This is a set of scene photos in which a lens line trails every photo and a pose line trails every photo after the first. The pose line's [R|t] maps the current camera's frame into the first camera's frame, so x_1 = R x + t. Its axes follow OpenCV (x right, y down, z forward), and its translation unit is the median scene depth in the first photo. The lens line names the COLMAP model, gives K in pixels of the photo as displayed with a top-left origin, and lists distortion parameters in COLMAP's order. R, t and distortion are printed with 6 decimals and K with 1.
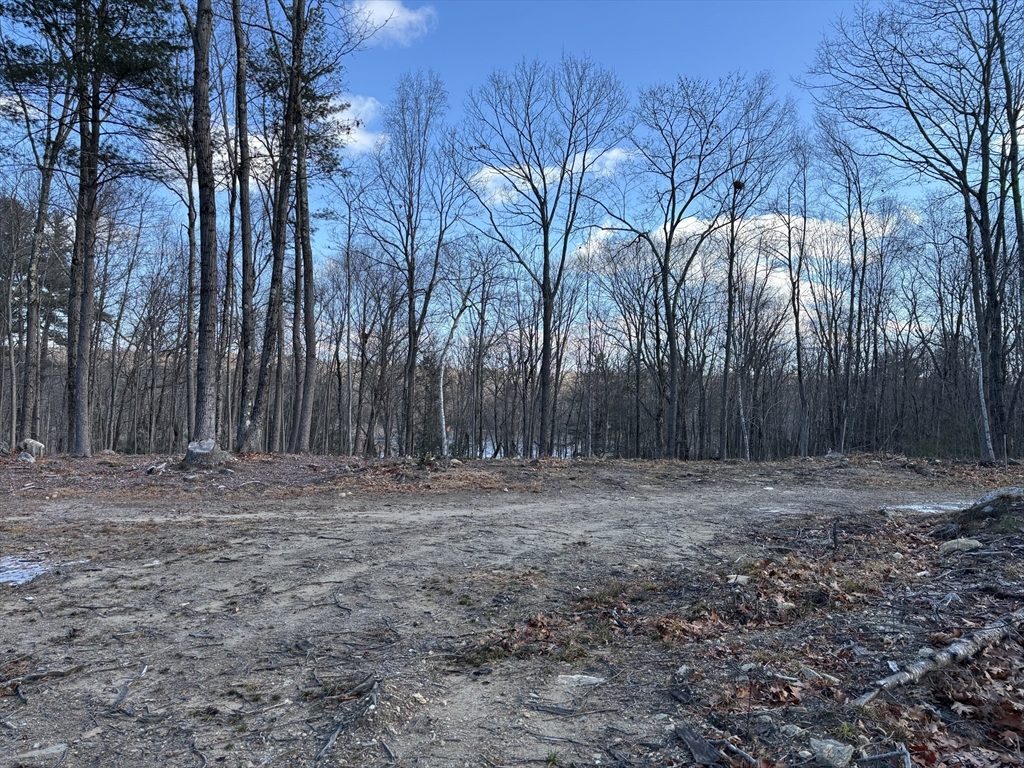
lens RADIAL K [[773.6, 0, 512.0], [0, 773.6, 384.0], [0, 0, 1]] dist [-0.001768, 0.000619]
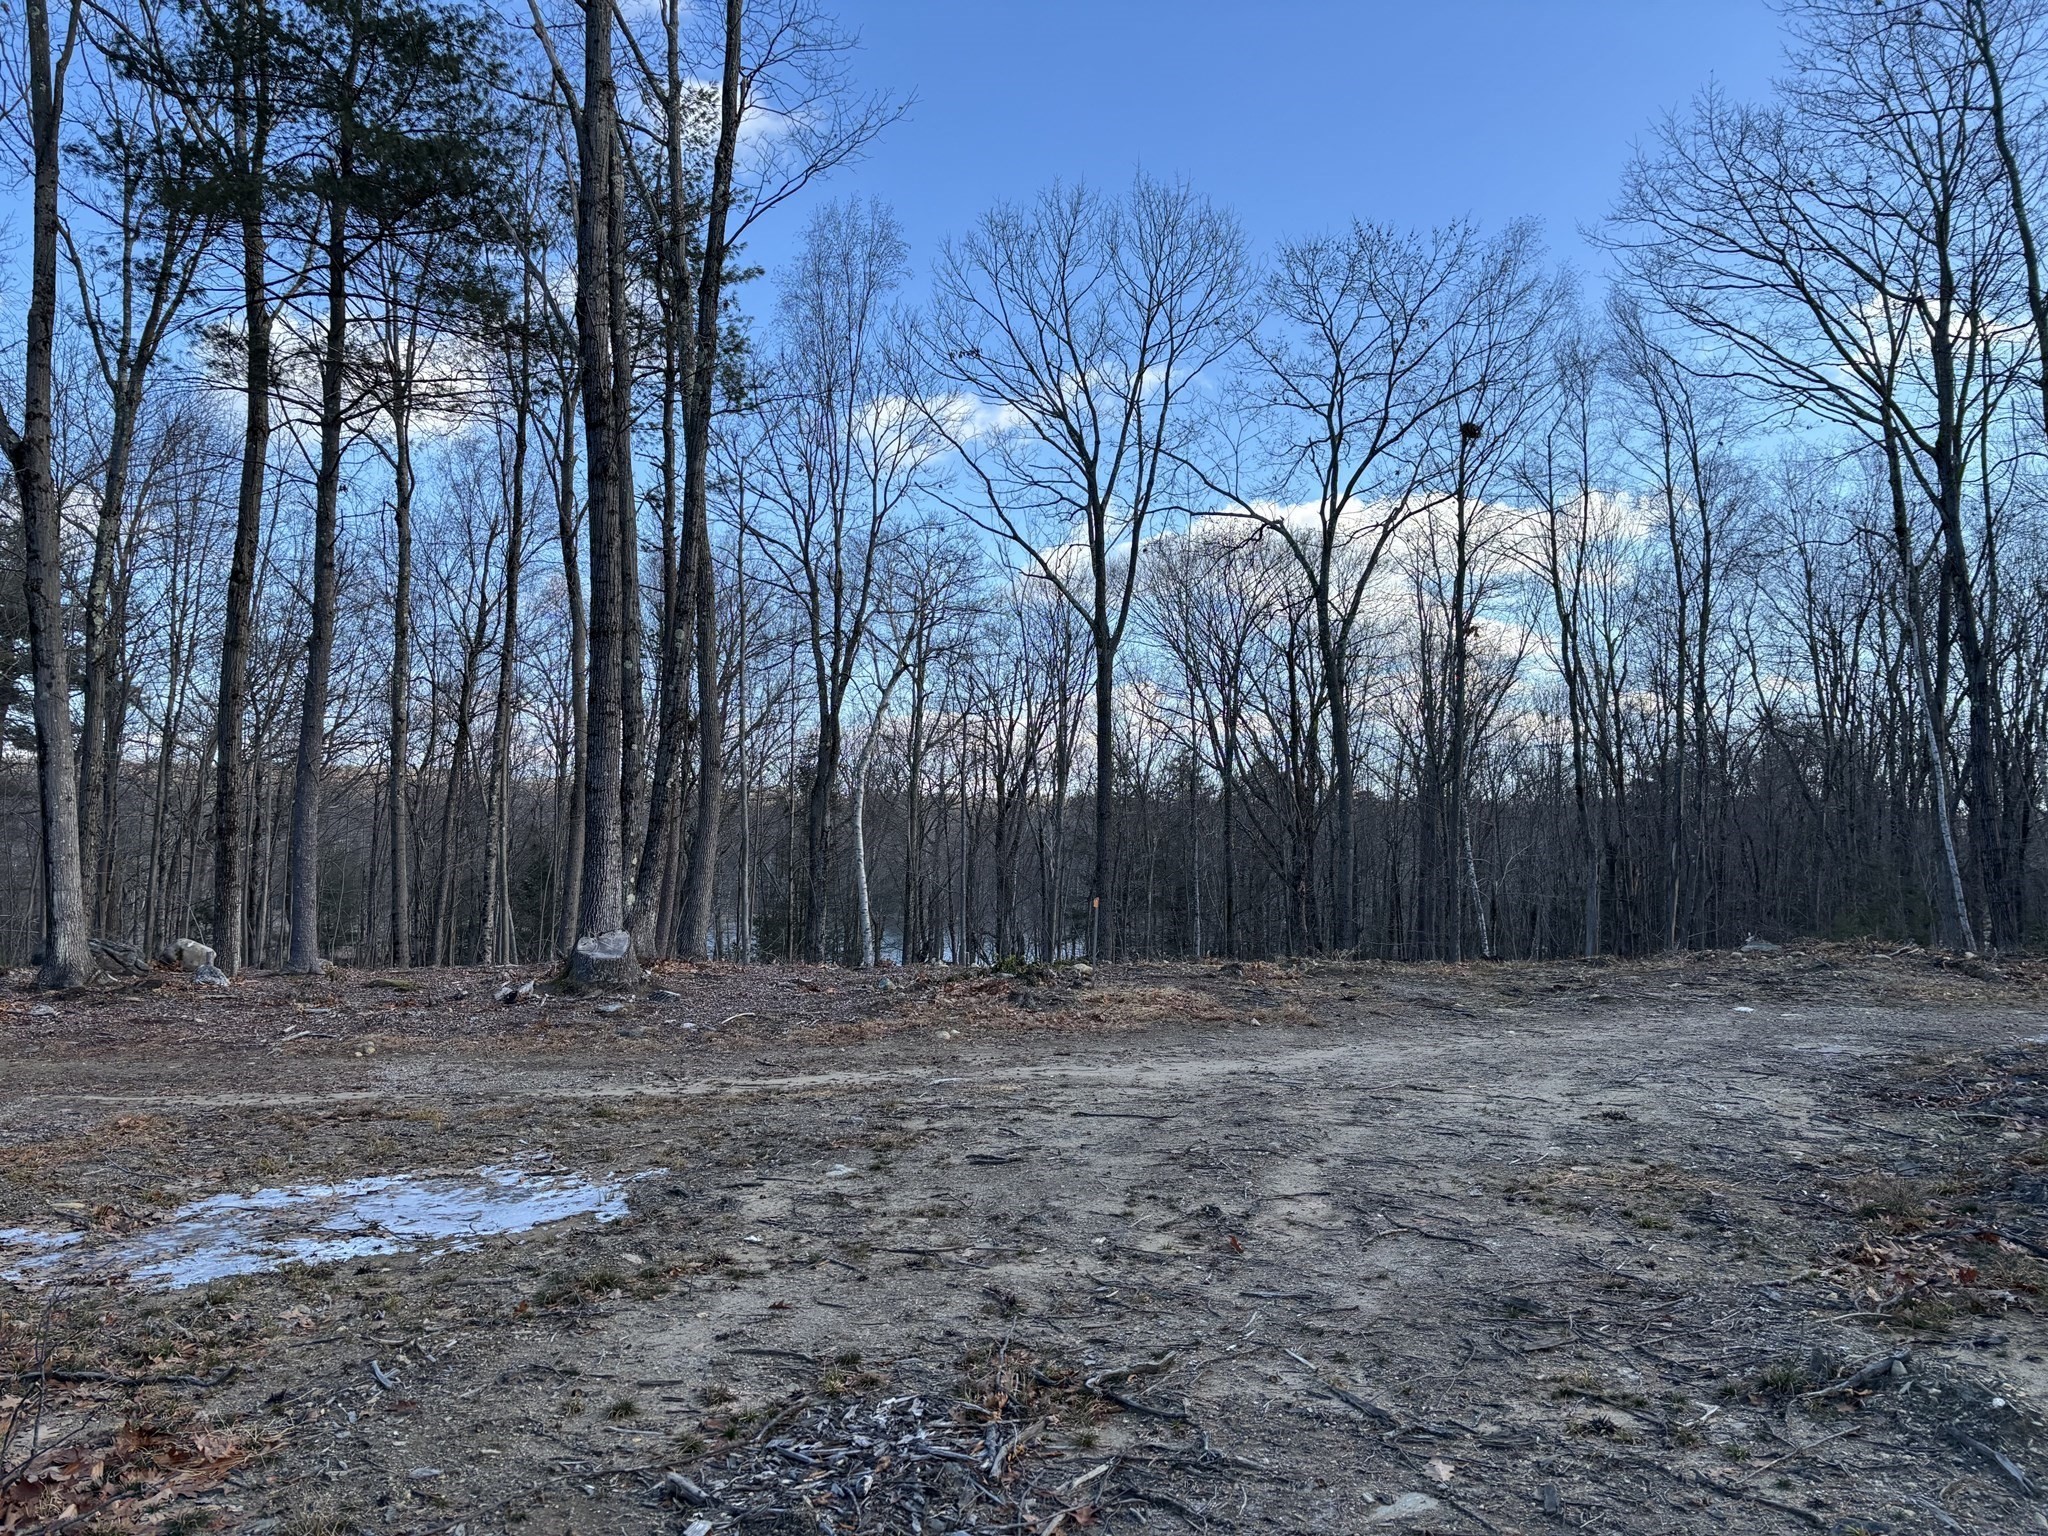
lens RADIAL K [[1539.5, 0, 1024.0], [0, 1539.5, 768.0], [0, 0, 1]] dist [-0.002761, -0.005531]
pose [[0.997869, -0.006850, 0.064883, -0.069198], [0.009029, 0.999403, -0.033339, 0.000598], [-0.064616, 0.033853, 0.997336, -0.002581]]
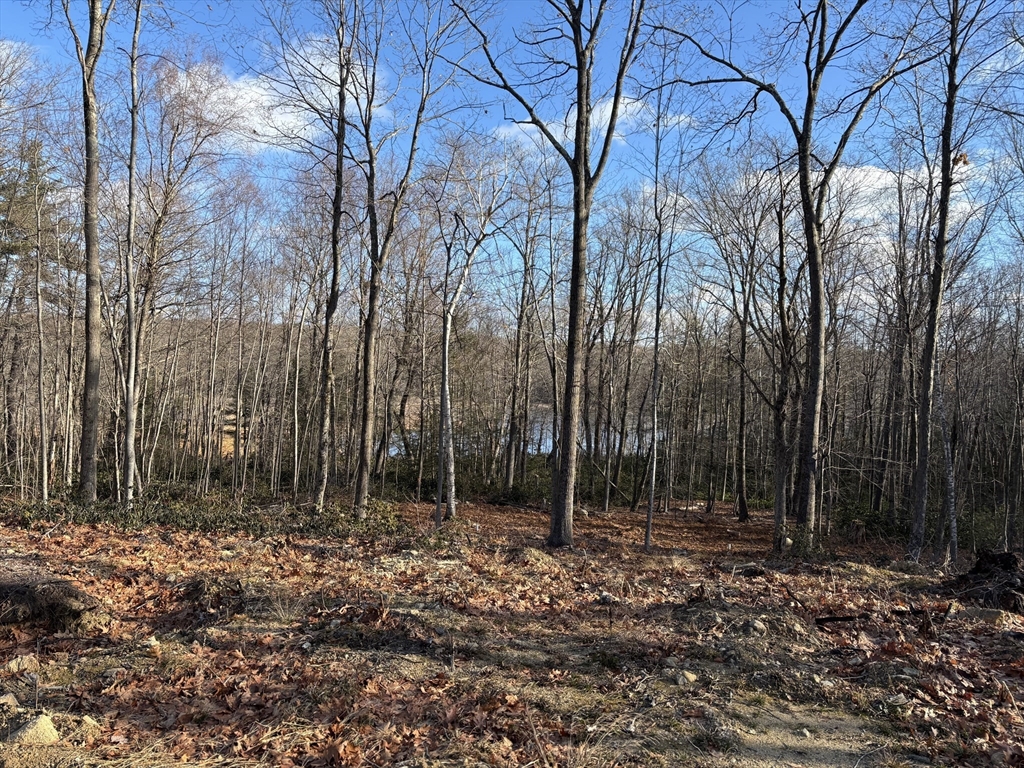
lens RADIAL K [[805.4, 0, 461.7], [0, 805.4, 383.6], [0, 0, 1]] dist [-0.000573, 0.000369]
pose [[0.985312, 0.017779, -0.169835, 0.058701], [-0.012219, 0.999356, 0.033730, 0.011416], [0.170325, -0.031159, 0.984895, 0.398027]]
